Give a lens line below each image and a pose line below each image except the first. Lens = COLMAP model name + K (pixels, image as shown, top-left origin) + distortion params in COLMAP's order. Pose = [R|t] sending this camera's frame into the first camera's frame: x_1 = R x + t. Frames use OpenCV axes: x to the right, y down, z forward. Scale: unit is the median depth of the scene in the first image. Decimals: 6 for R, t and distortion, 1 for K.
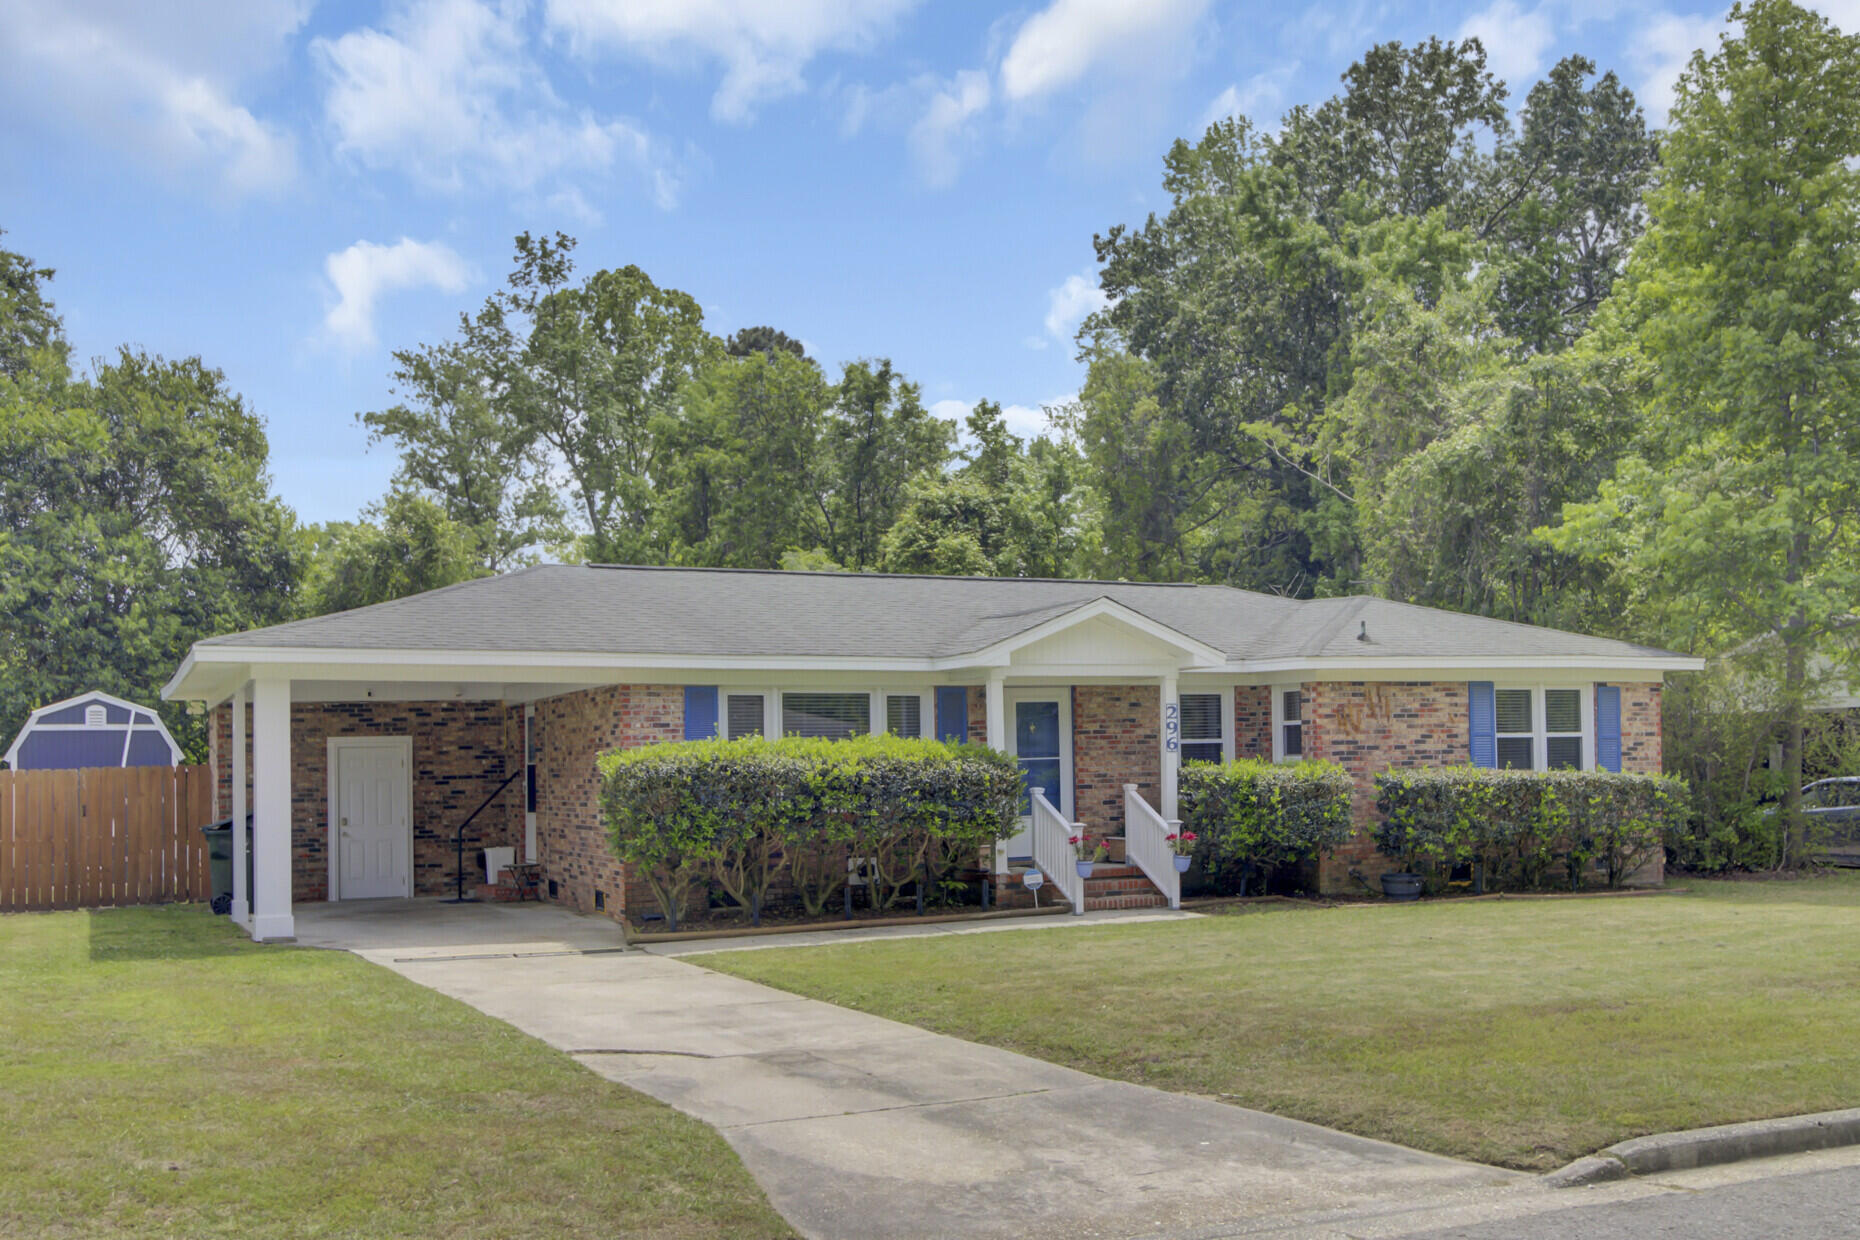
lens RADIAL K [[1614.2, 0, 930.9], [0, 1614.2, 759.2], [0, 0, 1]] dist [-0.002937, -0.004493]
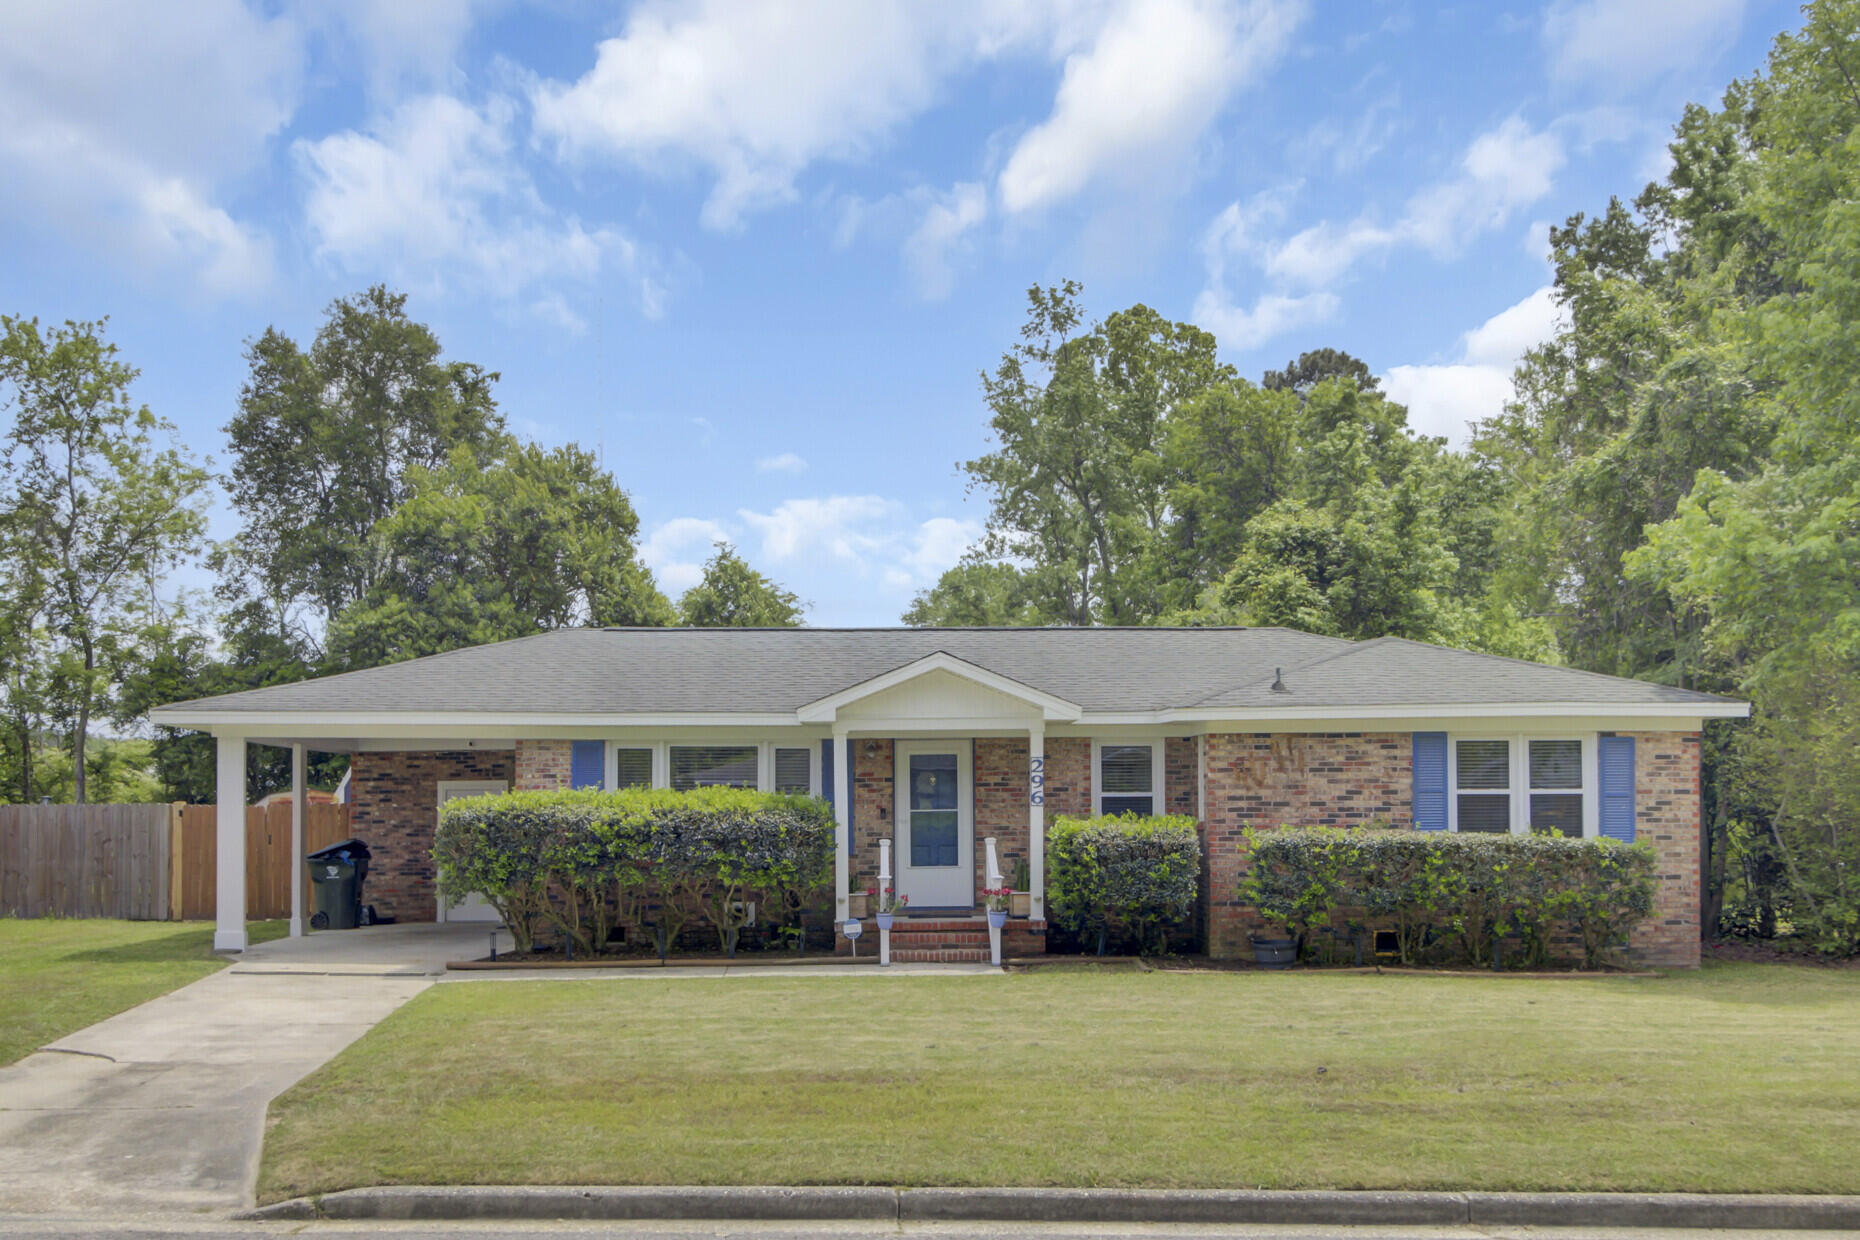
lens RADIAL K [[1638.2, 0, 926.0], [0, 1638.2, 787.9], [0, 0, 1]] dist [-0.005189, 0.010552]
pose [[0.924946, 0.010733, -0.379948, 0.440324], [-0.011988, 0.999928, -0.000937, -0.012996], [0.379910, 0.005421, 0.925007, 0.046032]]
